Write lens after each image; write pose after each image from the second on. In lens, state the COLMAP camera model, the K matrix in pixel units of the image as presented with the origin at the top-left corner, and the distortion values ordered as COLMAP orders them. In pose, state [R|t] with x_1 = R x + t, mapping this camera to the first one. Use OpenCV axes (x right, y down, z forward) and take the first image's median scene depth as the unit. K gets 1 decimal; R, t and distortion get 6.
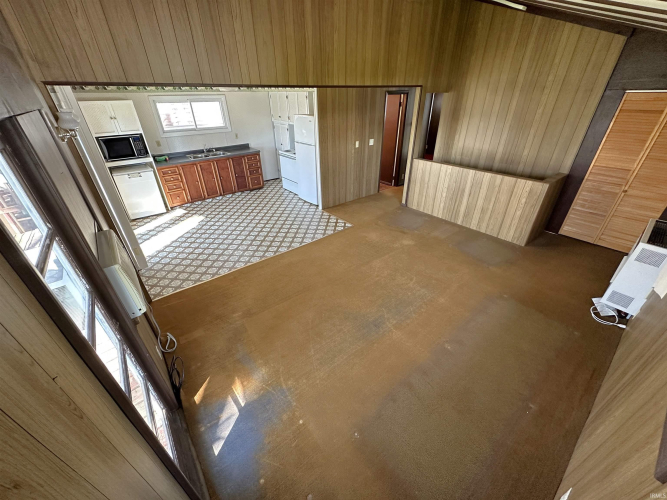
lens RADIAL K [[265.7, 0, 333.5], [0, 265.7, 250.0], [0, 0, 1]] dist [-0.000948, 0.000098]
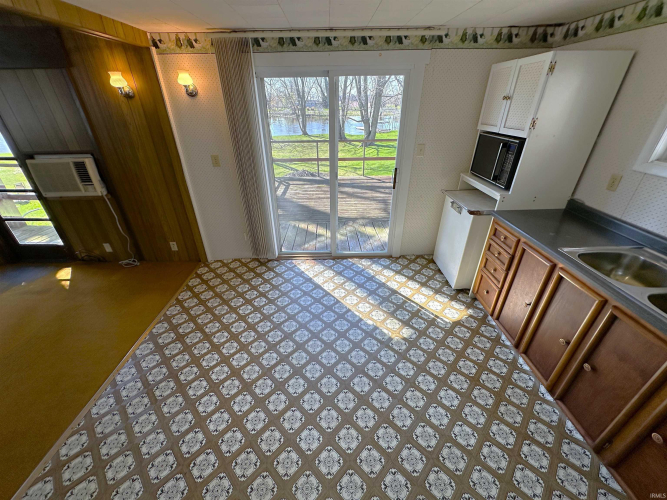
lens RADIAL K [[265.7, 0, 333.5], [0, 265.7, 250.0], [0, 0, 1]] dist [-0.000948, 0.000098]
pose [[-0.629828, 0.380100, -0.677378, -0.196916], [-0.380797, 0.608990, 0.695791, -0.429355], [0.676987, 0.696172, -0.238818, 0.875256]]
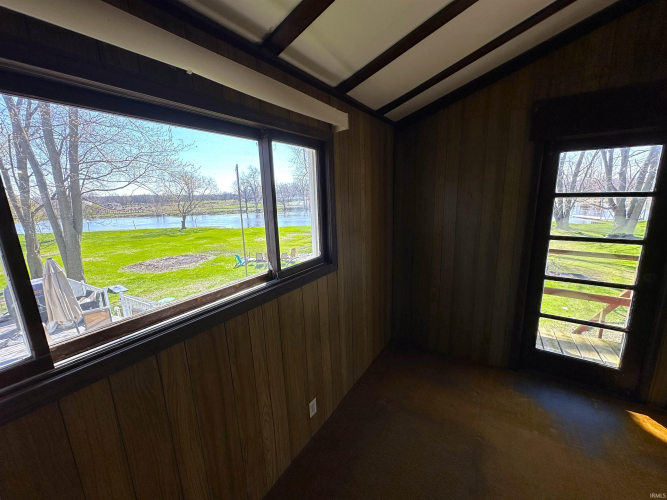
lens RADIAL K [[265.7, 0, 333.5], [0, 265.7, 250.0], [0, 0, 1]] dist [-0.000948, 0.000098]
pose [[-0.948115, 0.111026, -0.297910, 0.264826], [-0.117228, 0.748929, 0.652199, -0.126579], [0.295524, 0.653283, -0.697056, 0.351813]]
